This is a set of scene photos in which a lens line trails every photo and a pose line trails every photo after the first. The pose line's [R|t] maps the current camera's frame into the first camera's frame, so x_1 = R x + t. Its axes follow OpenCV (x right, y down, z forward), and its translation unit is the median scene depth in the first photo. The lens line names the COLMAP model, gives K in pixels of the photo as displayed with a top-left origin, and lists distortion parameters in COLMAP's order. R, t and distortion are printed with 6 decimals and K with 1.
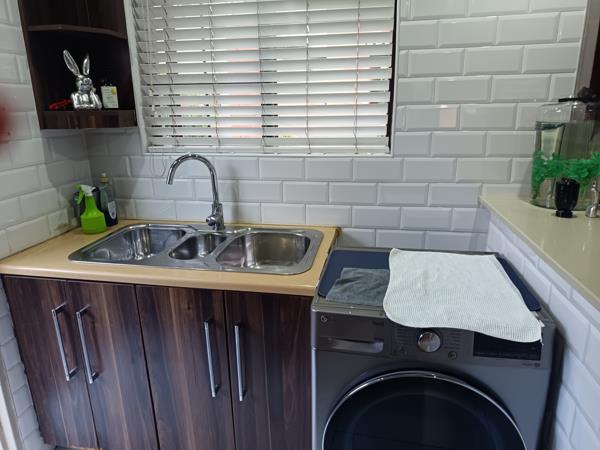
lens RADIAL K [[412.3, 0, 300.8], [0, 412.3, 225.7], [0, 0, 1]] dist [0.005418, -0.003191]
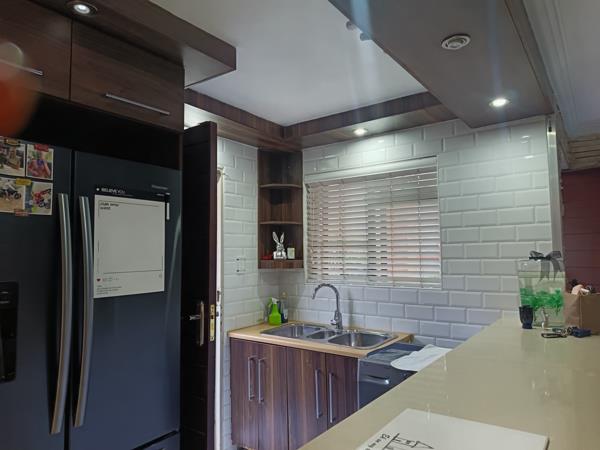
lens RADIAL K [[412.3, 0, 299.8], [0, 412.3, 222.4], [0, 0, 1]] dist [0.005418, -0.003191]
pose [[0.896193, -0.028578, -0.442743, 0.430245], [-0.122789, 0.942967, -0.309413, 0.144274], [0.426334, 0.331658, 0.841571, -0.652226]]
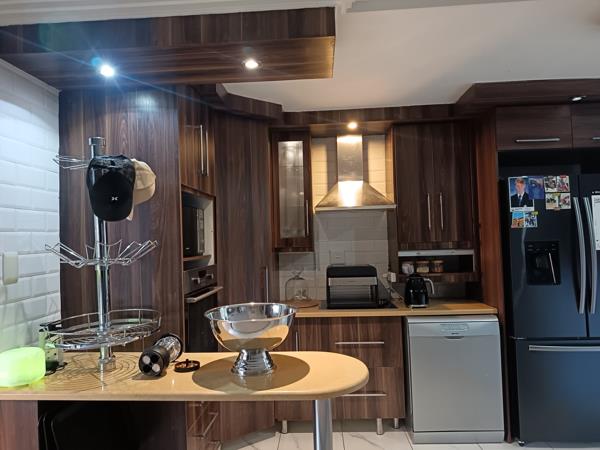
lens RADIAL K [[412.3, 0, 300.4], [0, 412.3, 225.4], [0, 0, 1]] dist [0.005418, -0.003191]
pose [[0.110226, -0.019401, -0.993717, 1.450220], [-0.242935, 0.968958, -0.045865, 0.423940], [0.963760, 0.246464, 0.102091, -1.665606]]
